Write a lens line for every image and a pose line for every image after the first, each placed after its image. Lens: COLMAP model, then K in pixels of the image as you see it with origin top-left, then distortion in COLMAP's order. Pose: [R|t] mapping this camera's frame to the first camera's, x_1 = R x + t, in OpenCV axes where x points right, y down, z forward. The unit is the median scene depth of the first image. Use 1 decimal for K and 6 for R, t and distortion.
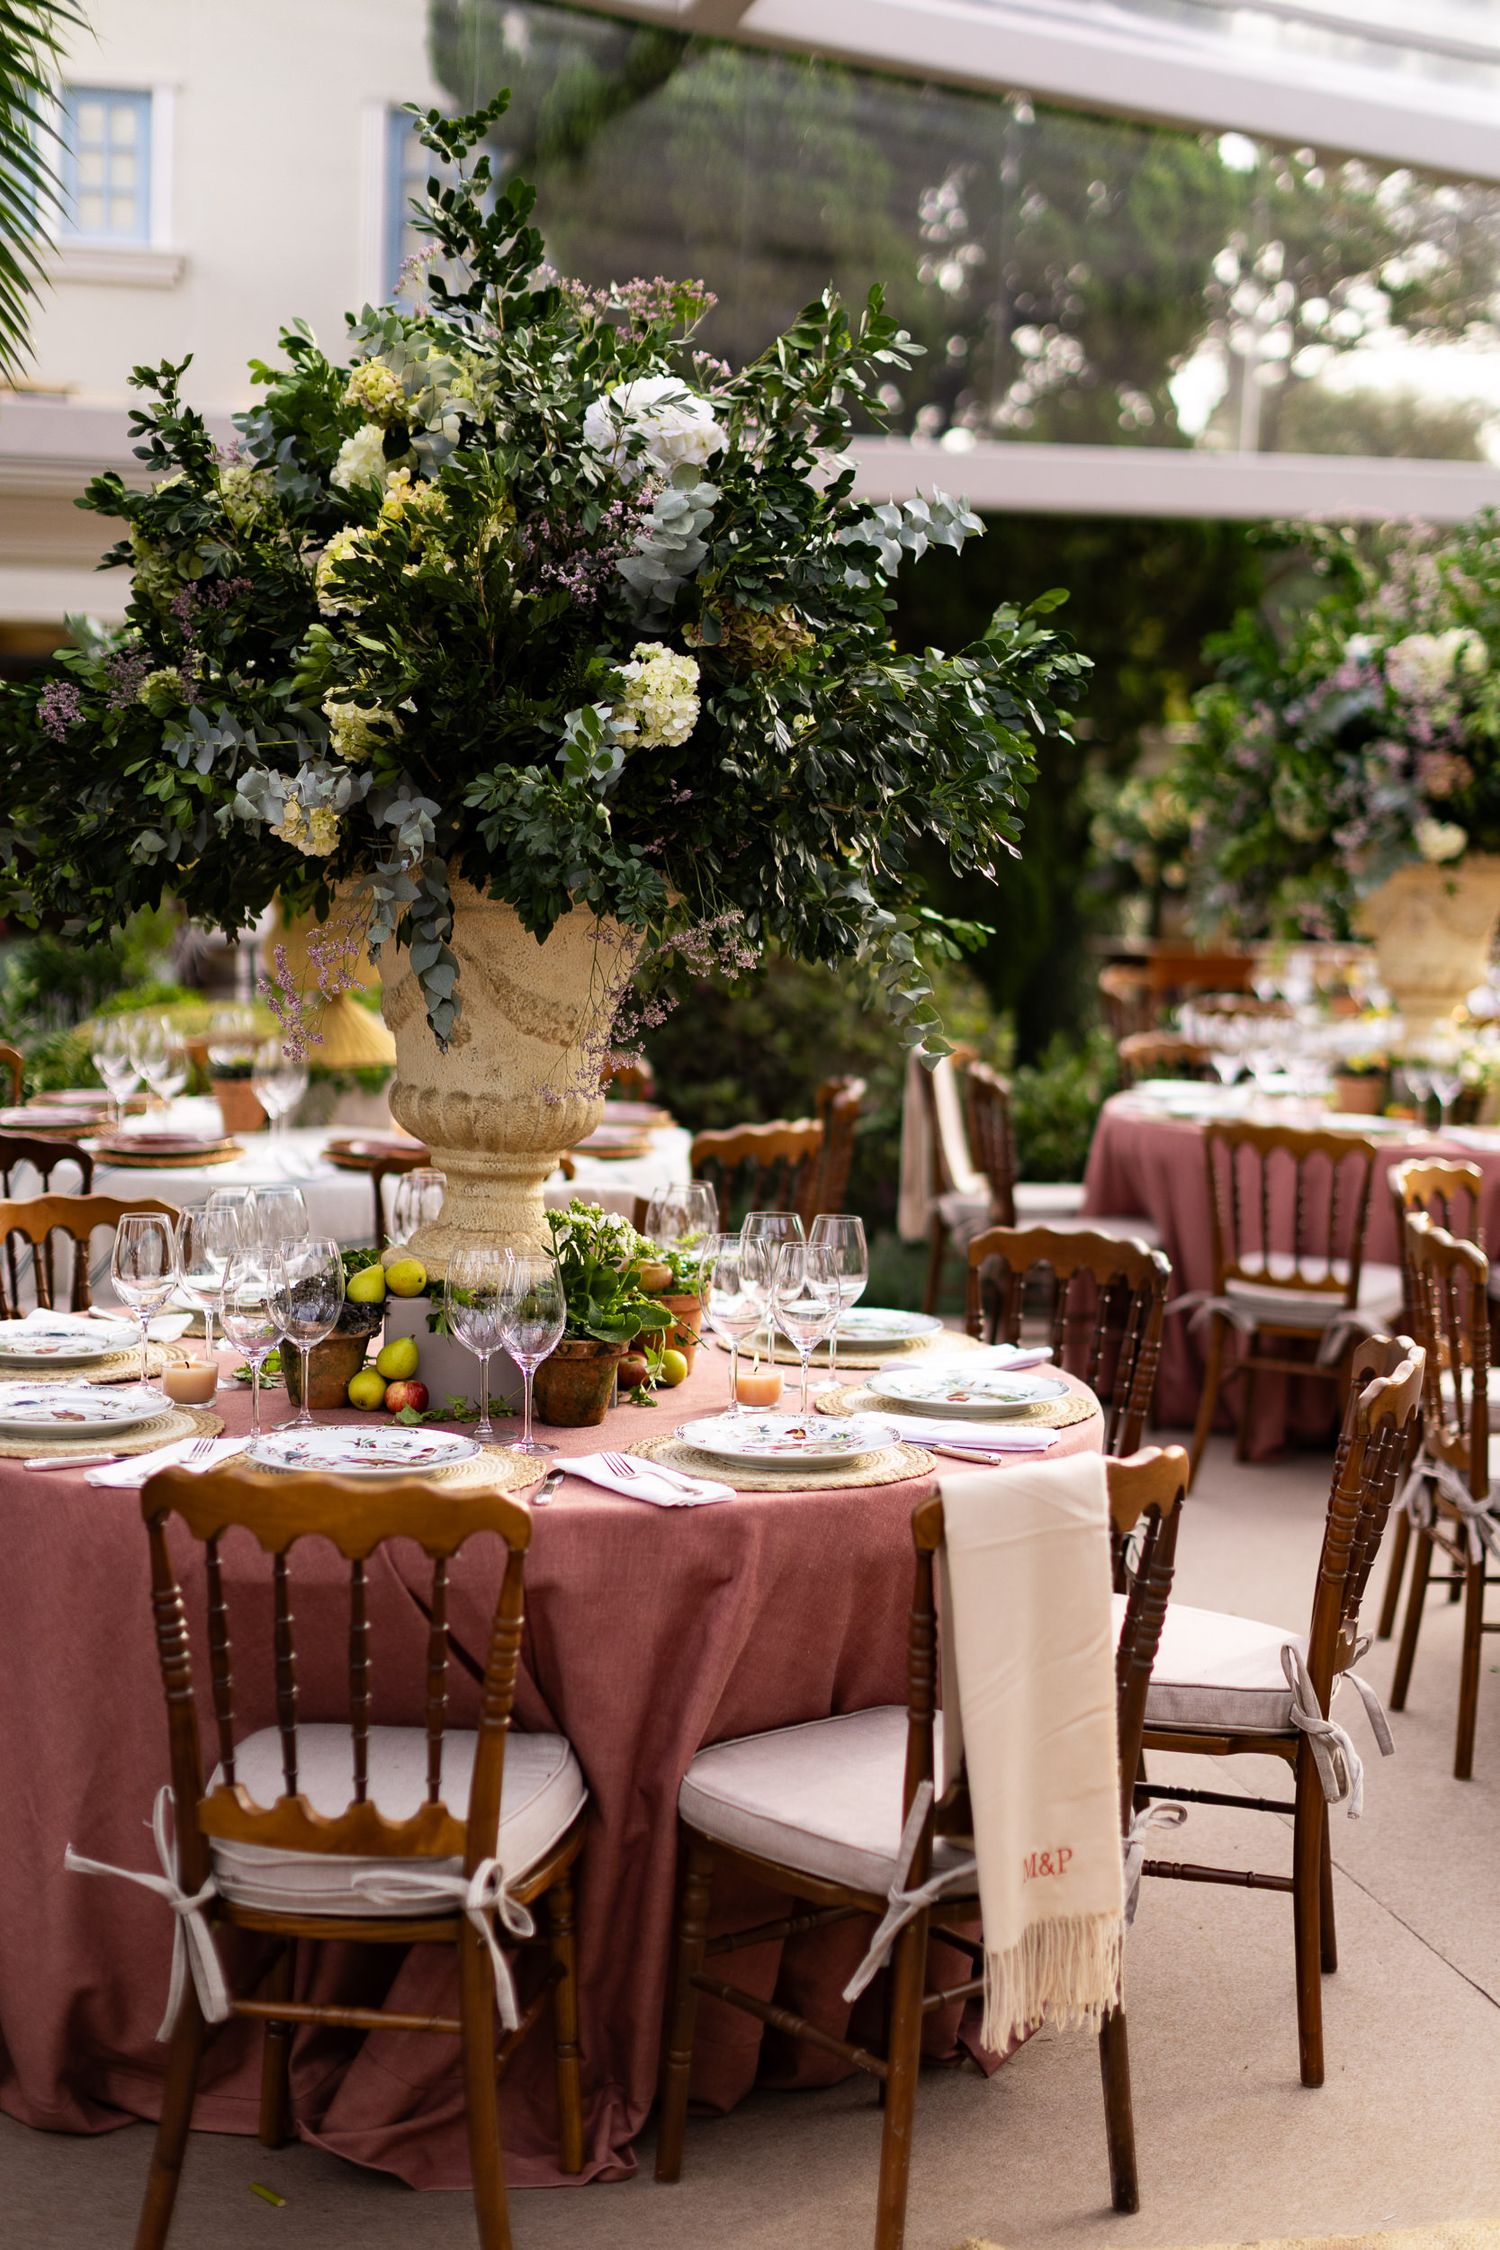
lens RADIAL K [[3011.1, 0, 747.9], [0, 3011.1, 1174.0], [0, 0, 1]] dist [-0.008611, 0.027108]
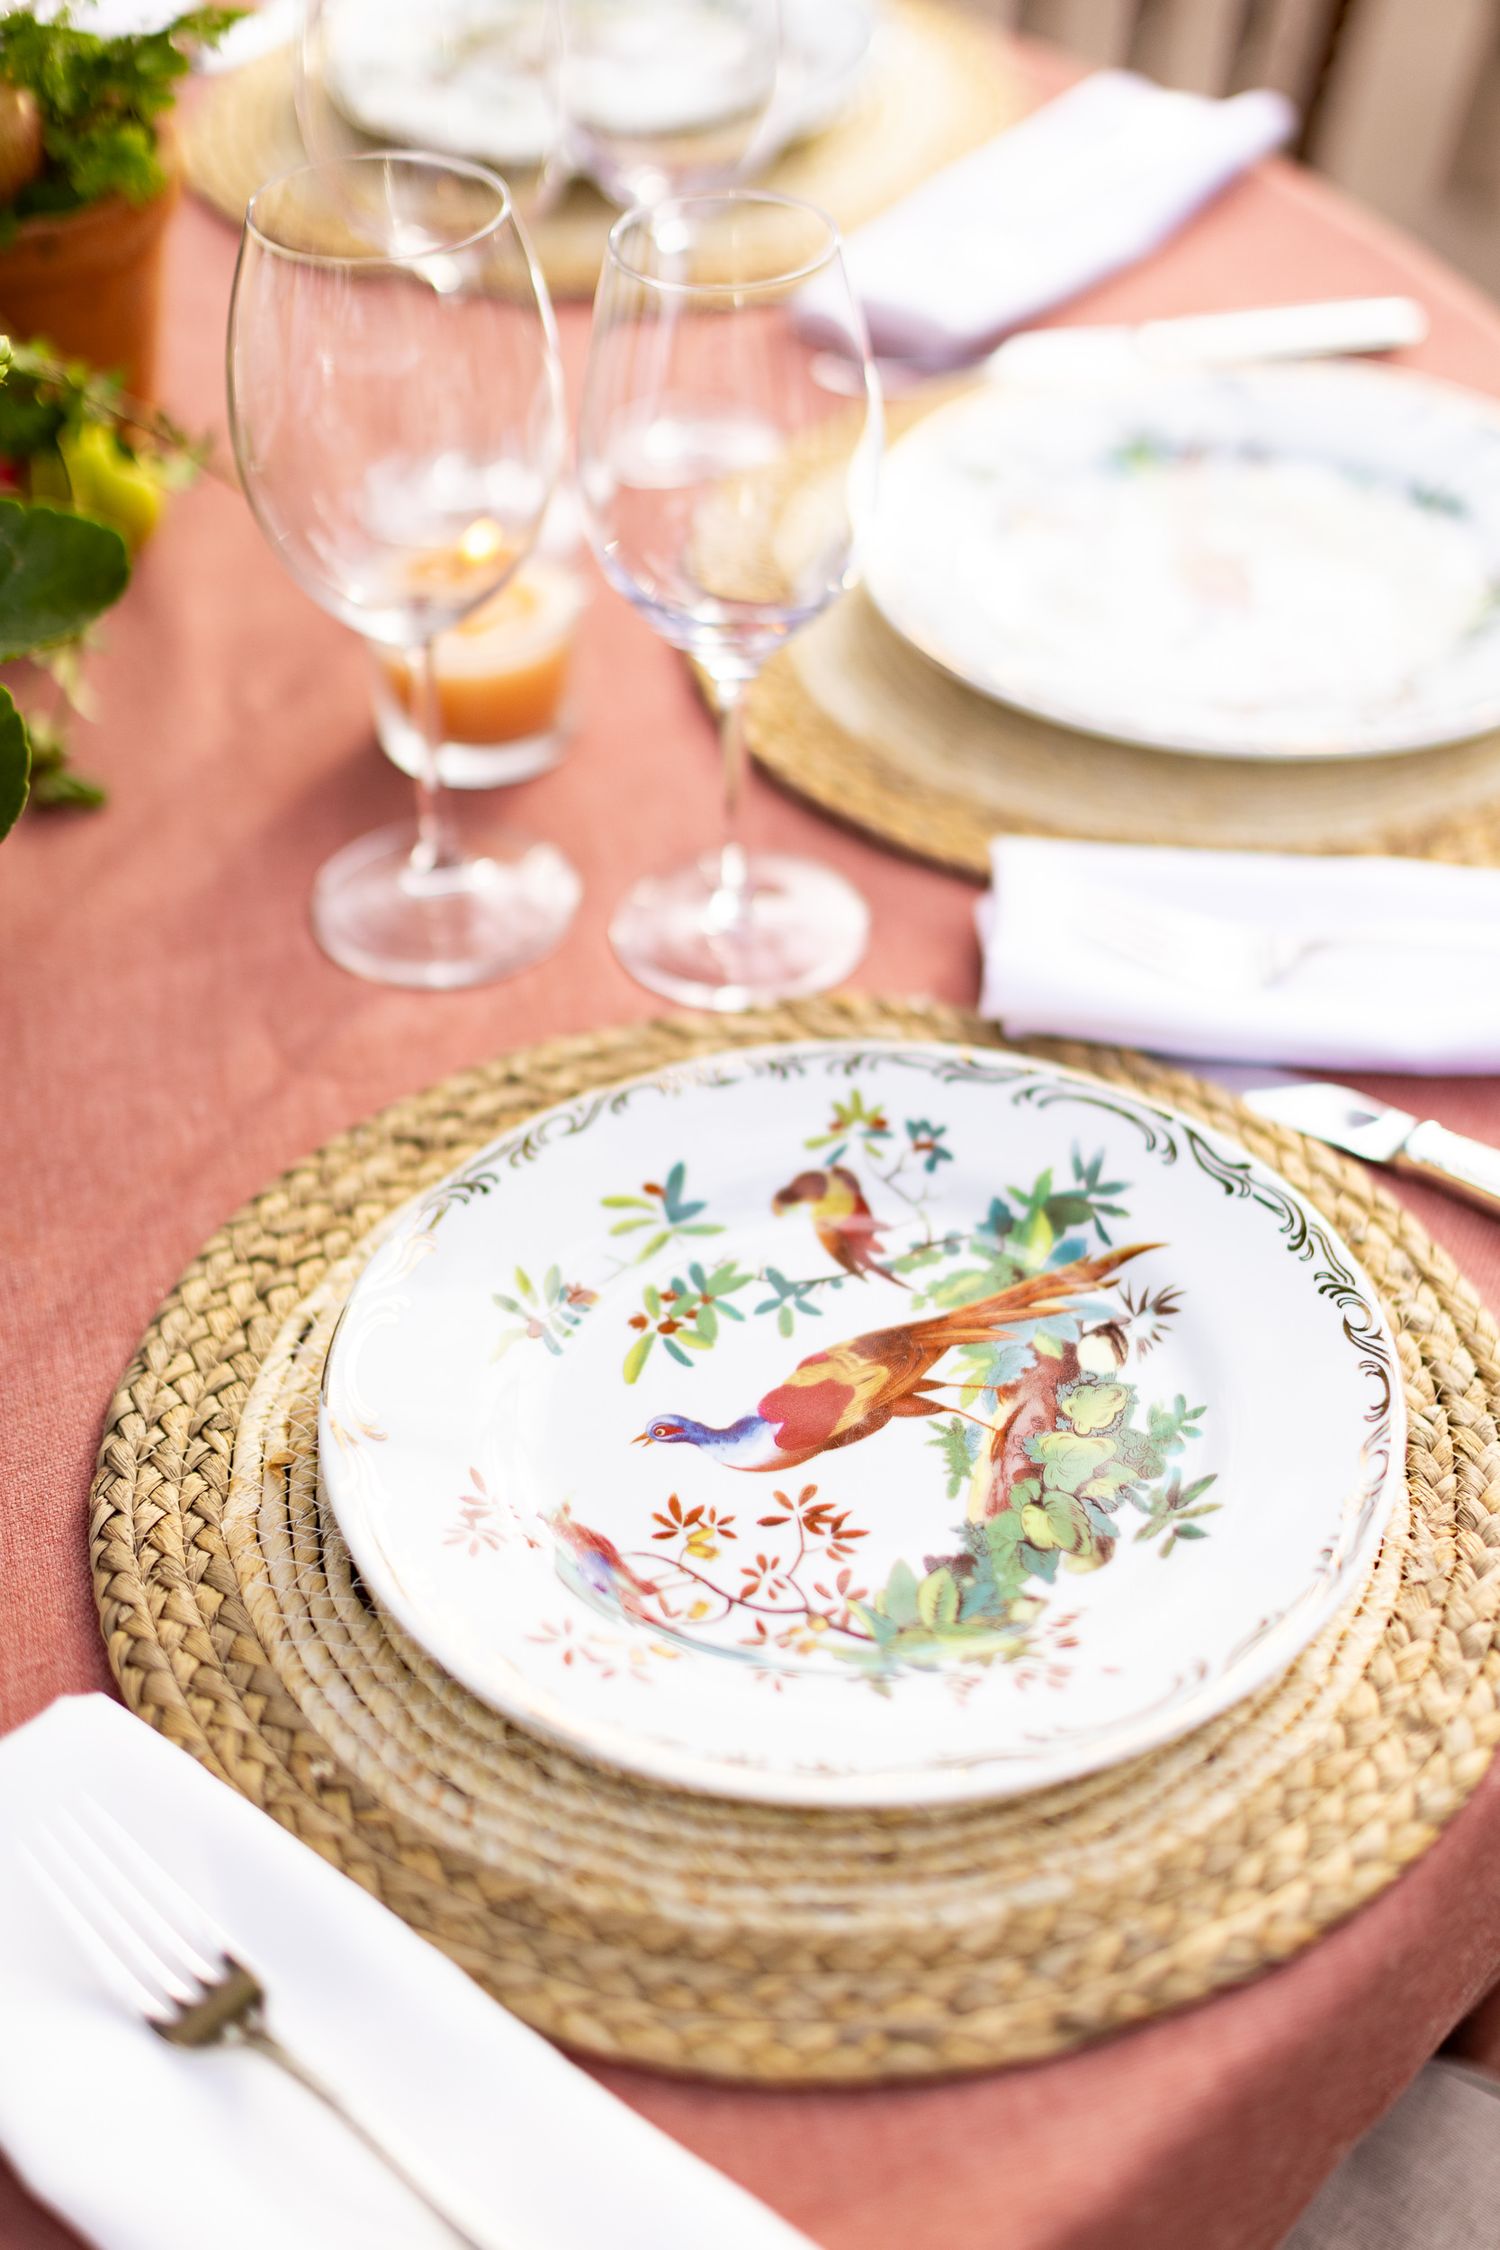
lens RADIAL K [[3164.8, 0, 757.4], [0, 3164.8, 1150.2], [0, 0, 1]] dist [-0.009668, 0.087534]
pose [[0.973143, -0.173340, 0.151479, -0.022671], [0.055415, 0.815074, 0.576700, -0.051505], [-0.223432, -0.552817, 0.802789, 0.761209]]
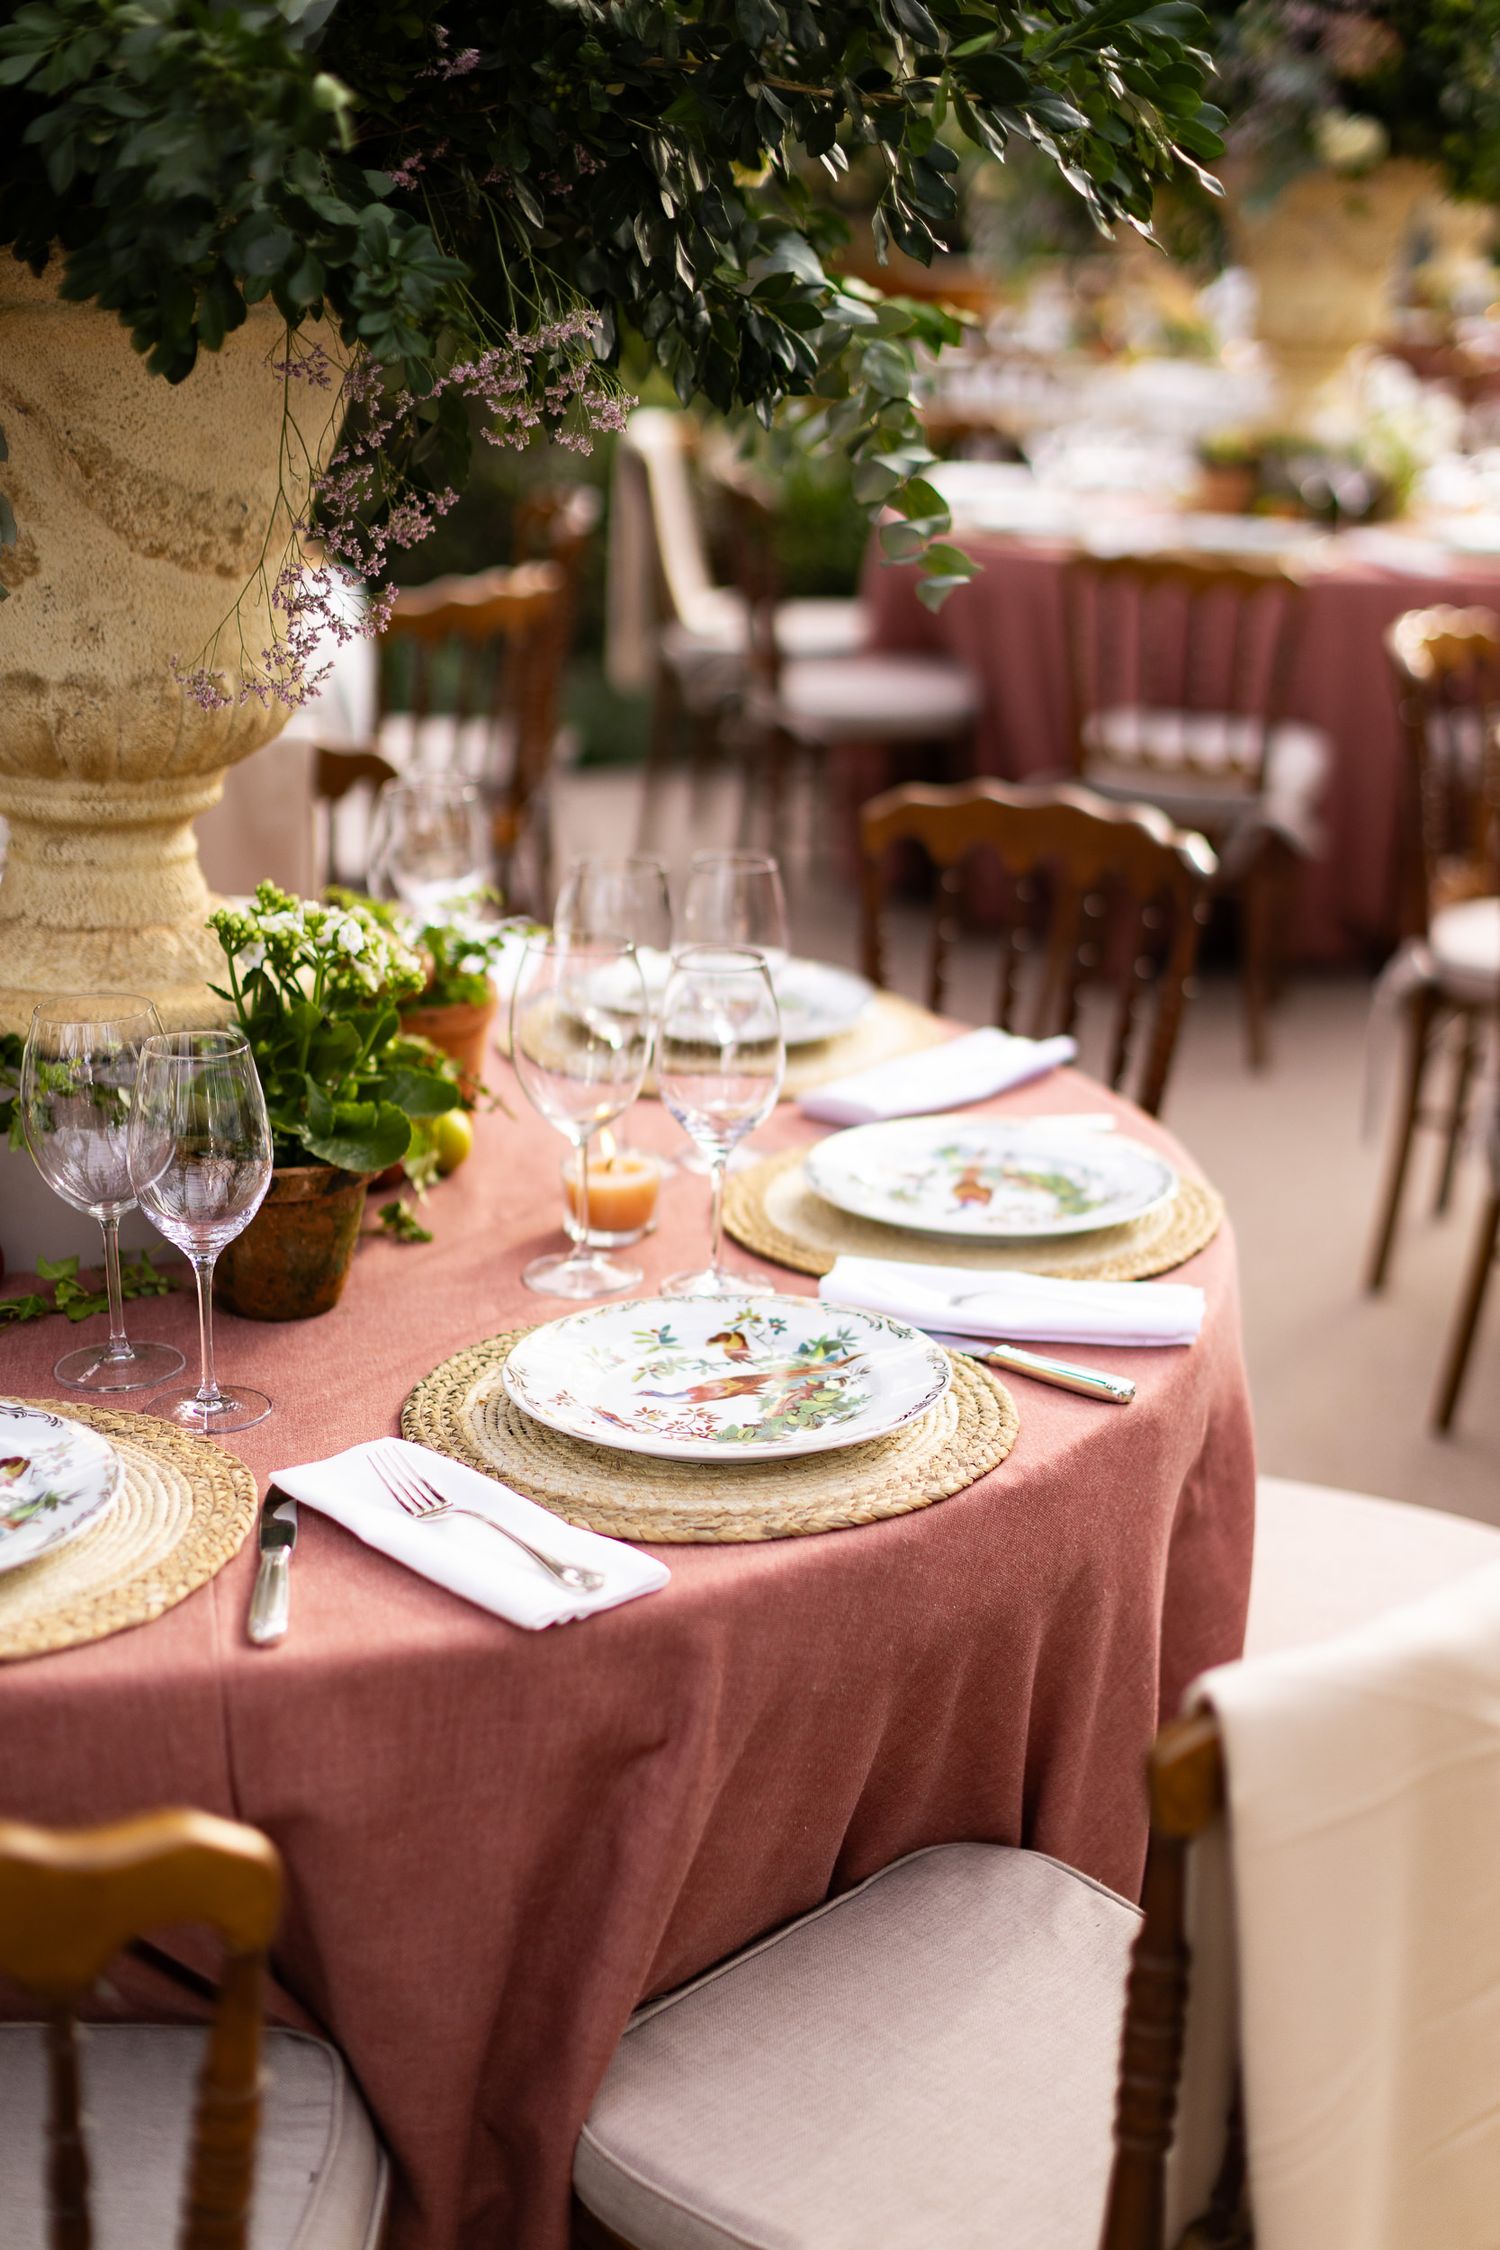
lens RADIAL K [[3164.8, 0, 757.4], [0, 3164.8, 1150.2], [0, 0, 1]] dist [-0.009668, 0.087534]
pose [[0.991278, -0.047728, 0.122843, -0.041875], [0.022642, 0.979936, 0.198023, -0.051468], [-0.129830, -0.193514, 0.972469, 0.443234]]
